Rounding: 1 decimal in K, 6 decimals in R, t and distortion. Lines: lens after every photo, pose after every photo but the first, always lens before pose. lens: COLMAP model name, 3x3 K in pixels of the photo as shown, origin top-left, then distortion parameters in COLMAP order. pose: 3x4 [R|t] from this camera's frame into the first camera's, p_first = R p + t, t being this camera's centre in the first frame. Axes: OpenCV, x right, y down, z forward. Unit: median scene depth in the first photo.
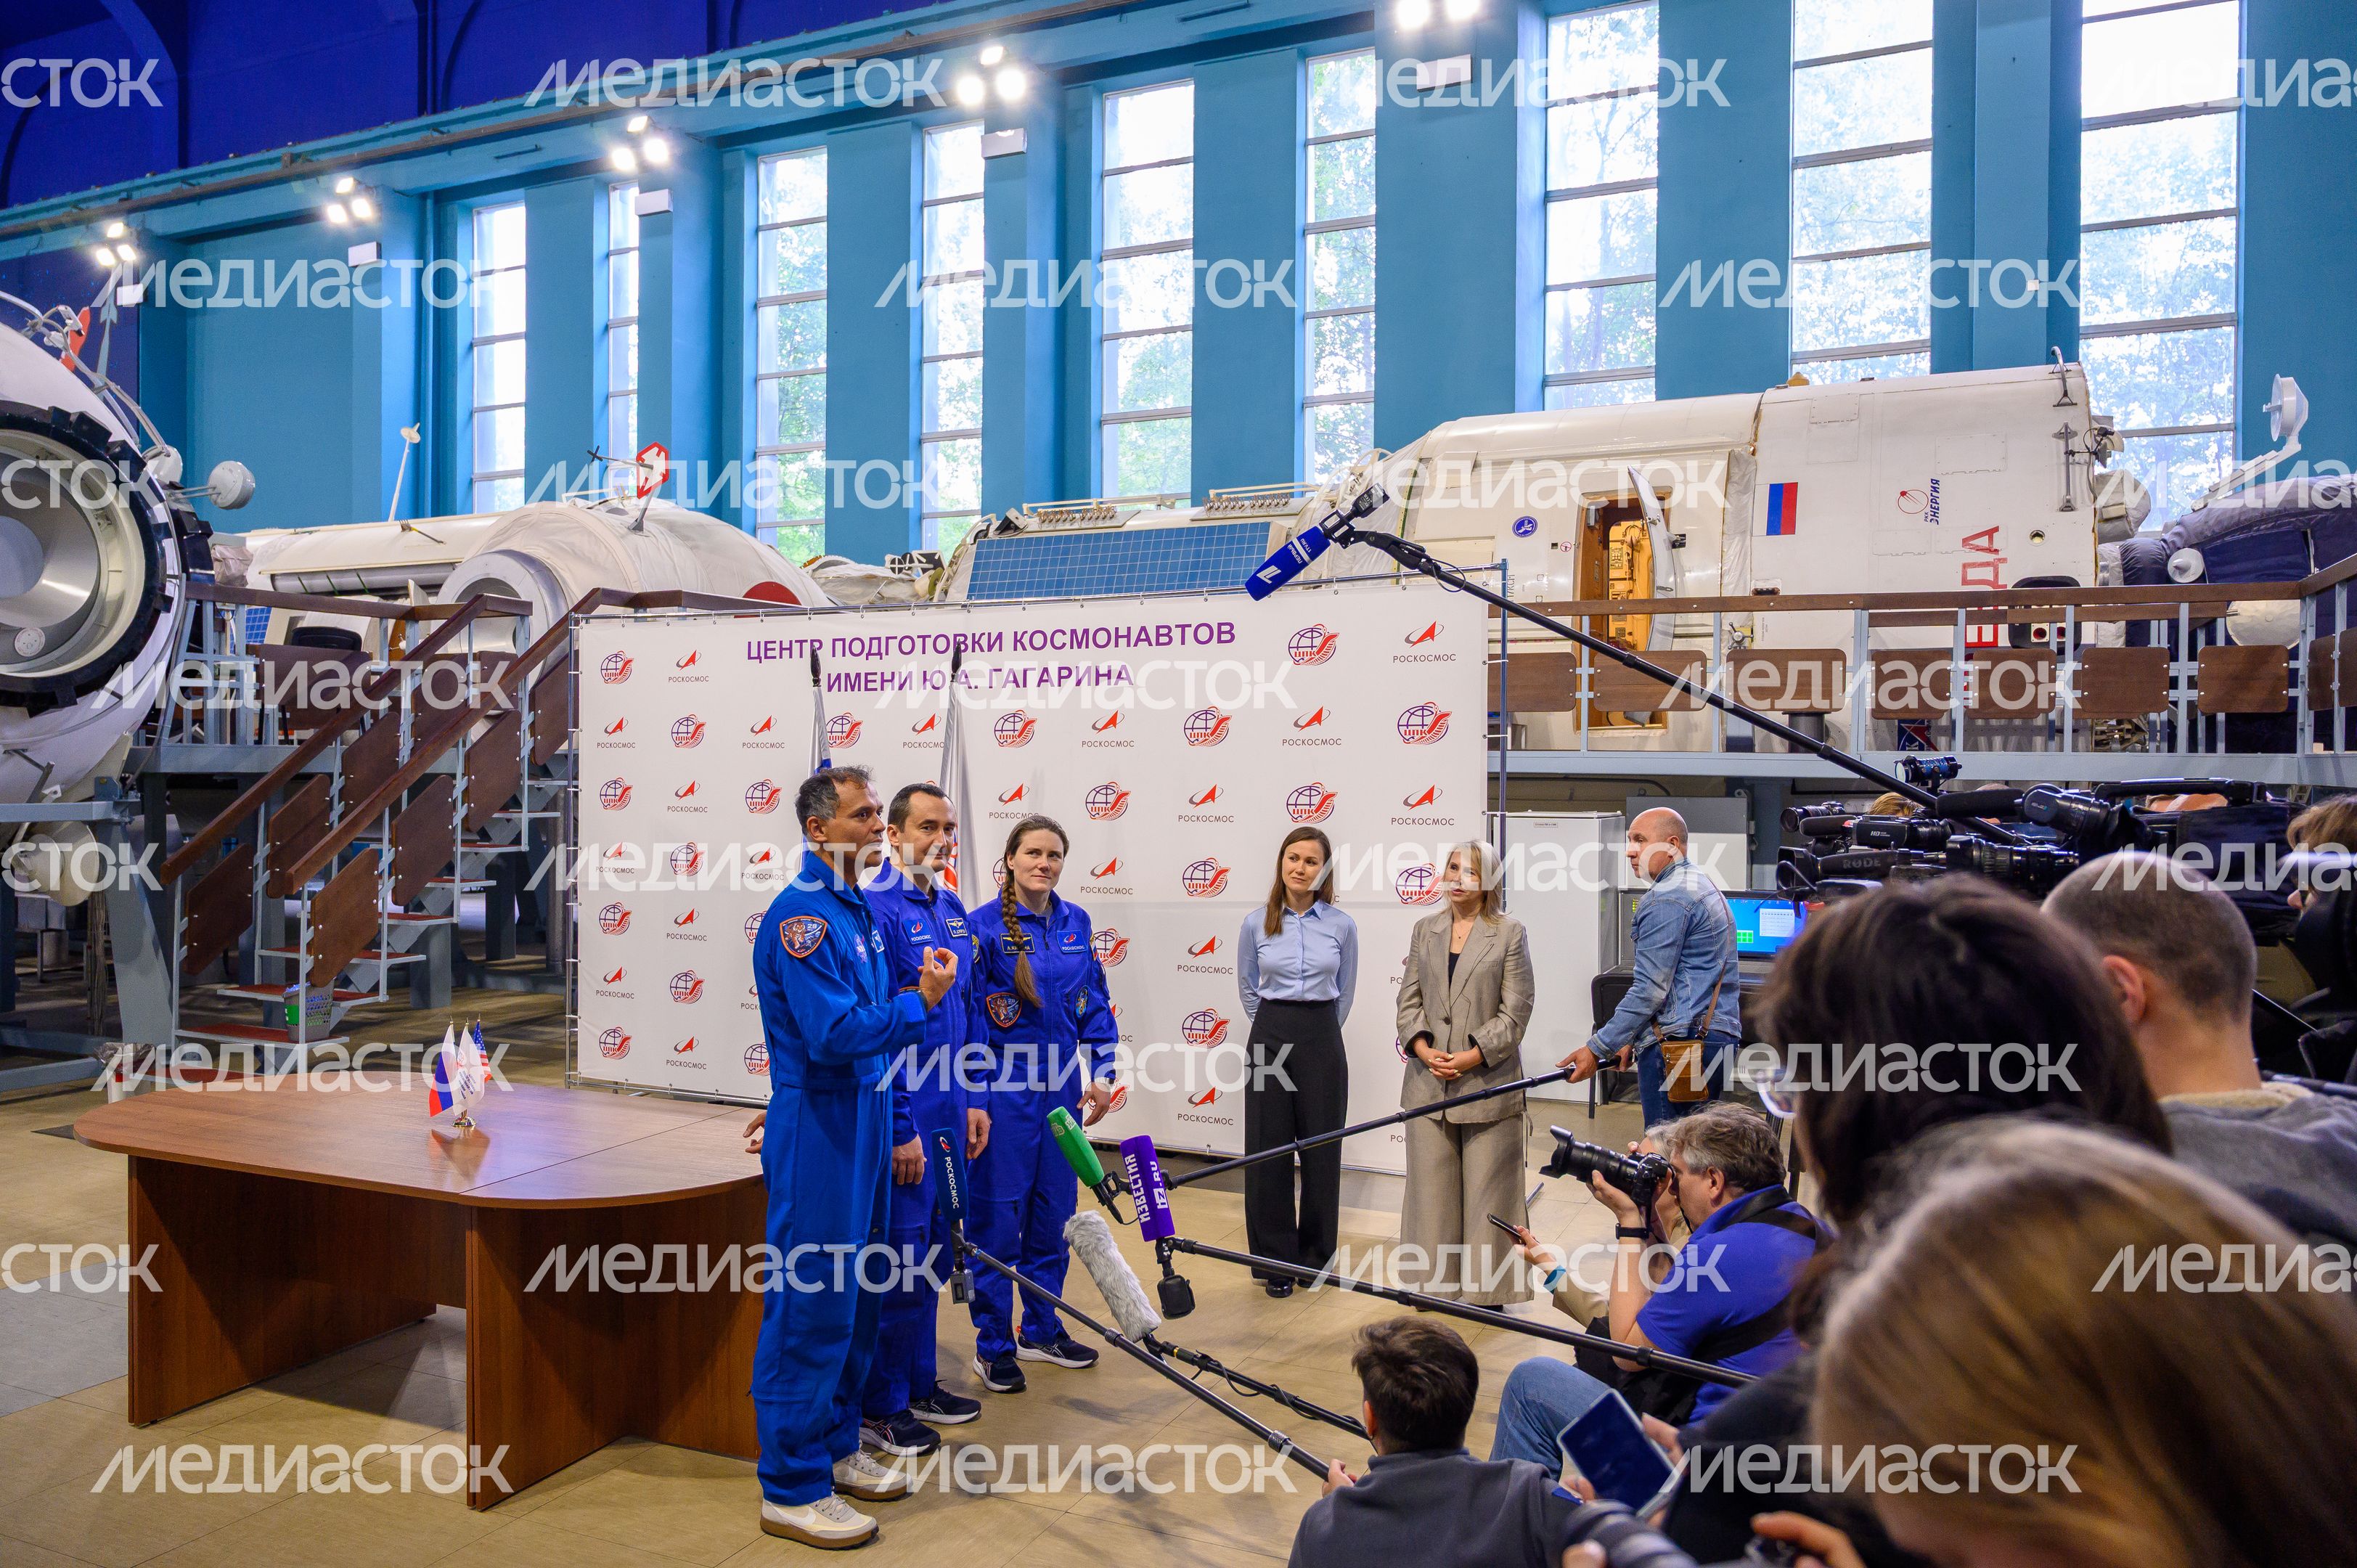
lens RADIAL K [[1716.6, 0, 1179.9], [0, 1716.6, 778.0], [0, 0, 1]] dist [-0.005993, 0.002860]
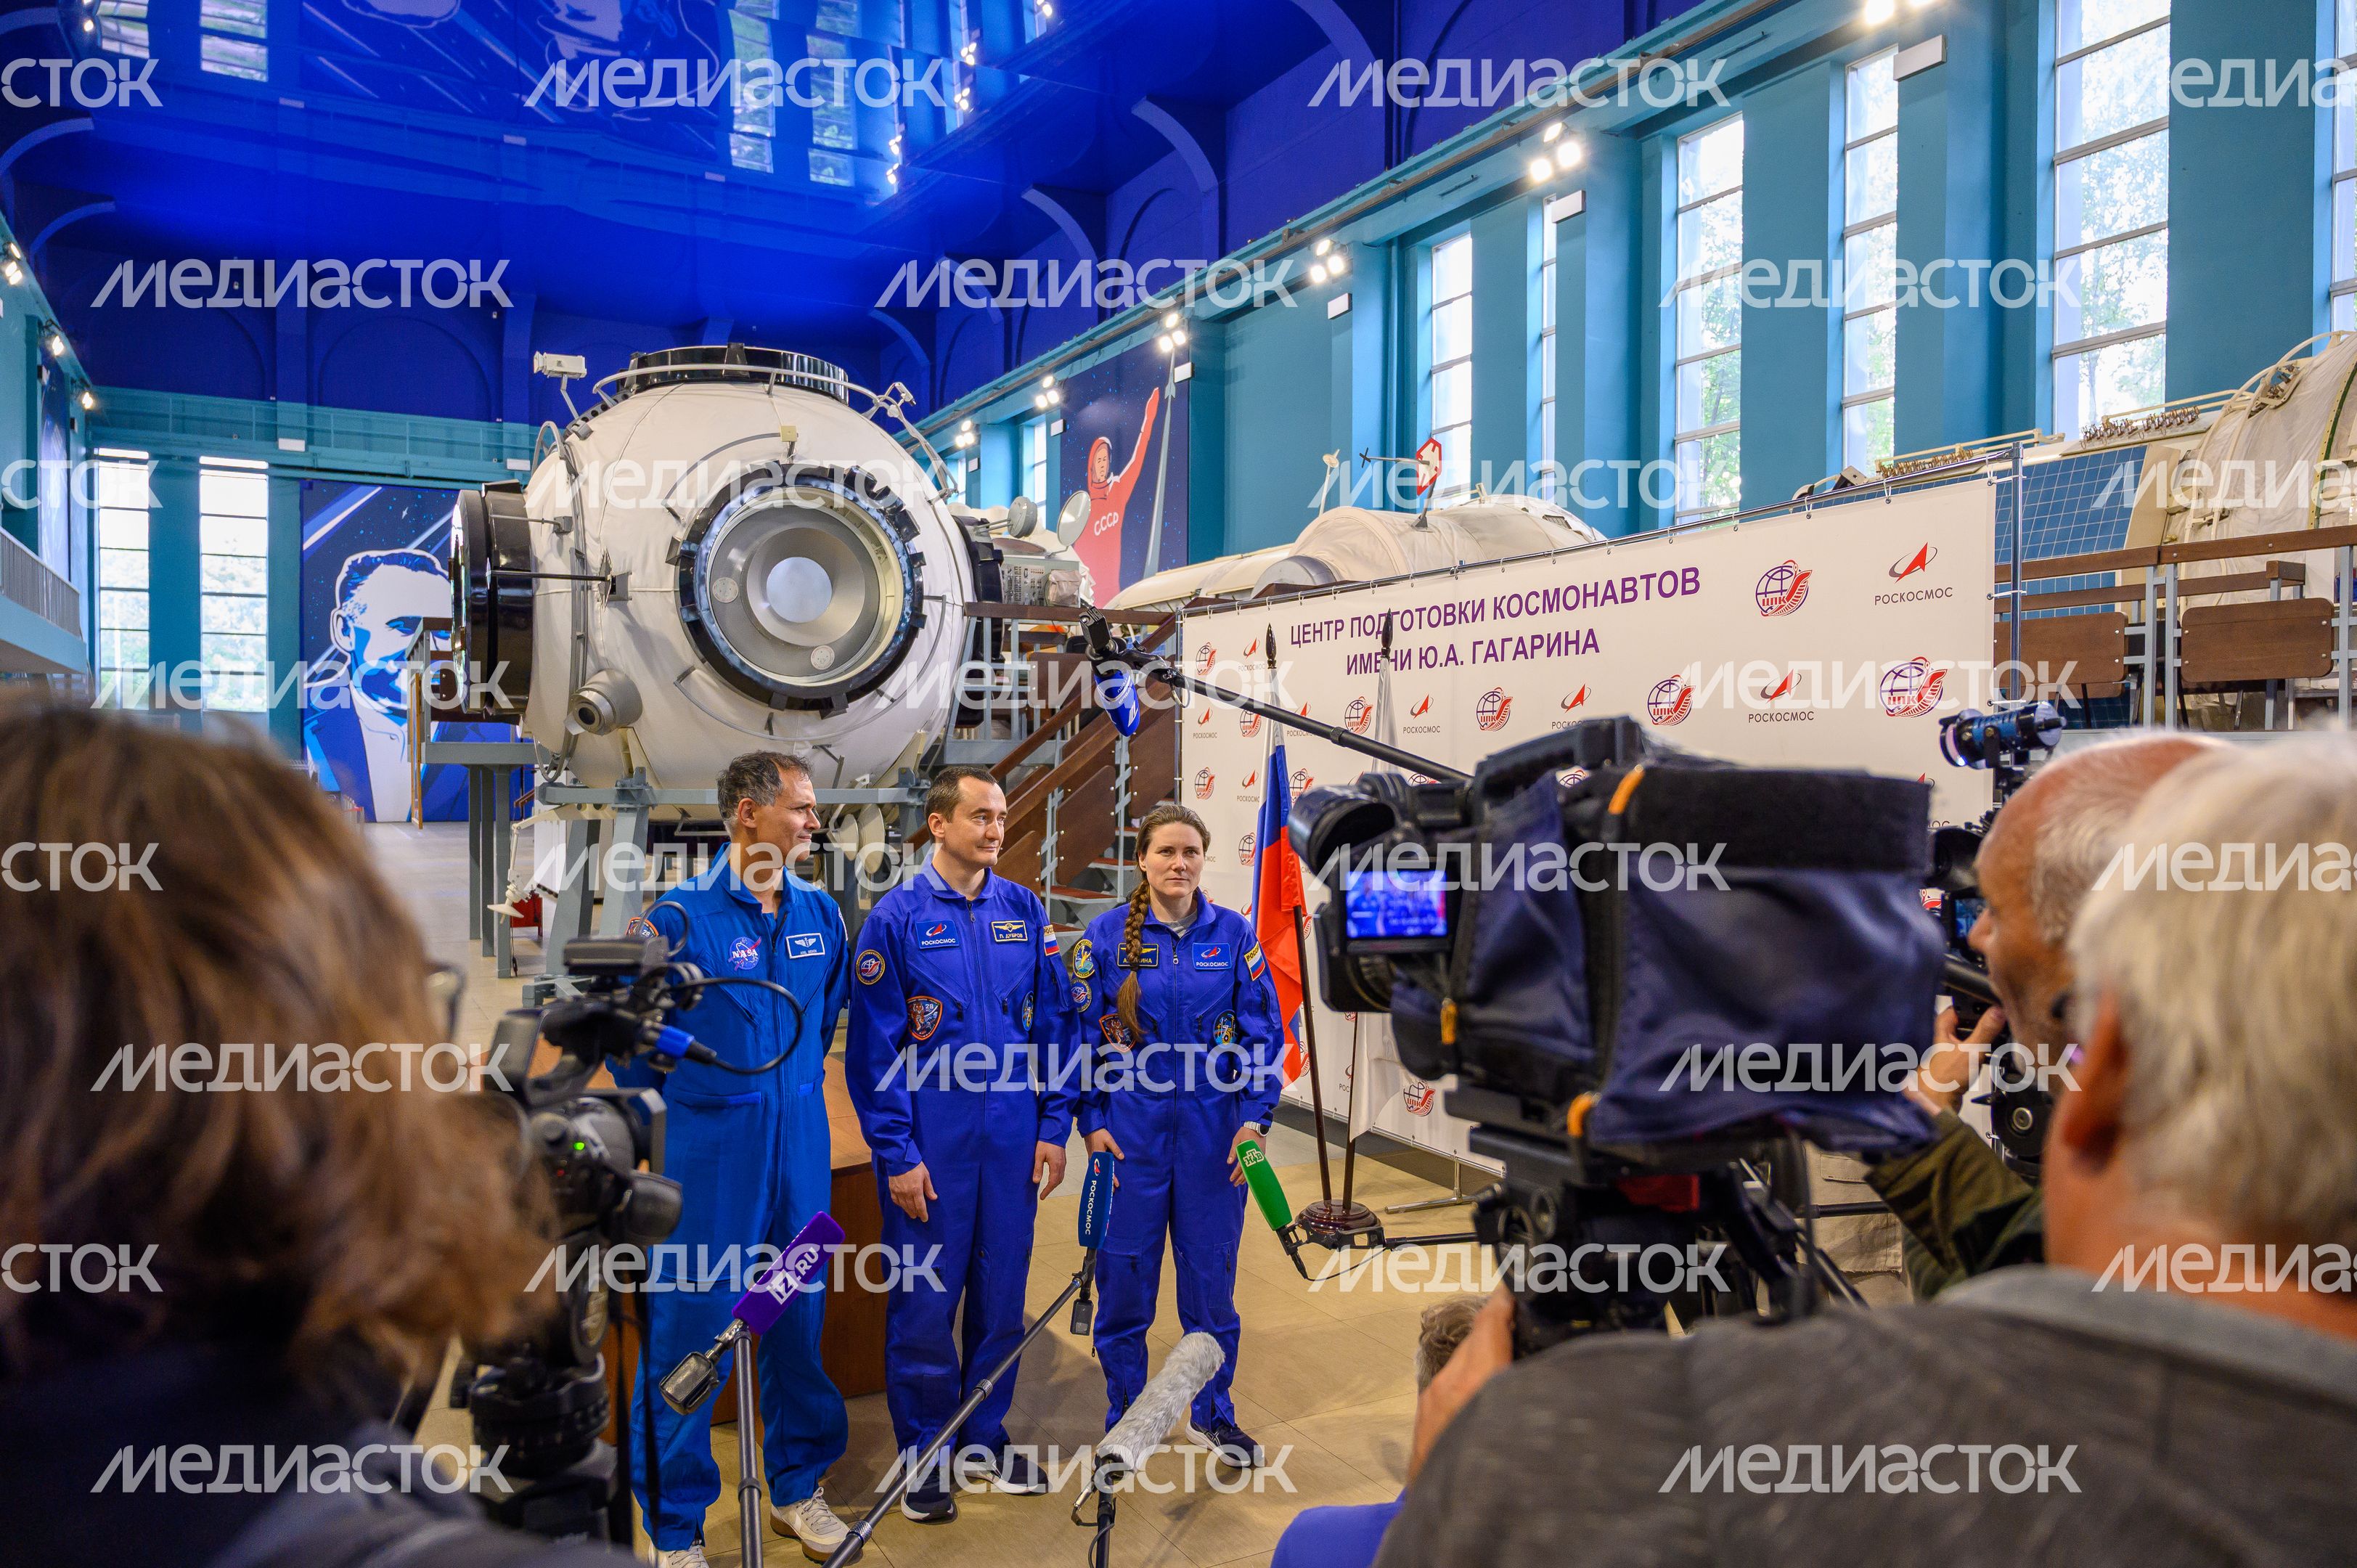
lens RADIAL K [[1637.2, 0, 1179.3], [0, 1637.2, 793.2], [0, 0, 1]] dist [-0.005294, 0.006037]
pose [[0.804436, 0.007012, -0.593997, 0.141654], [0.000319, 0.999925, 0.012236, 0.001992], [0.594039, -0.010032, 0.804374, 0.124403]]
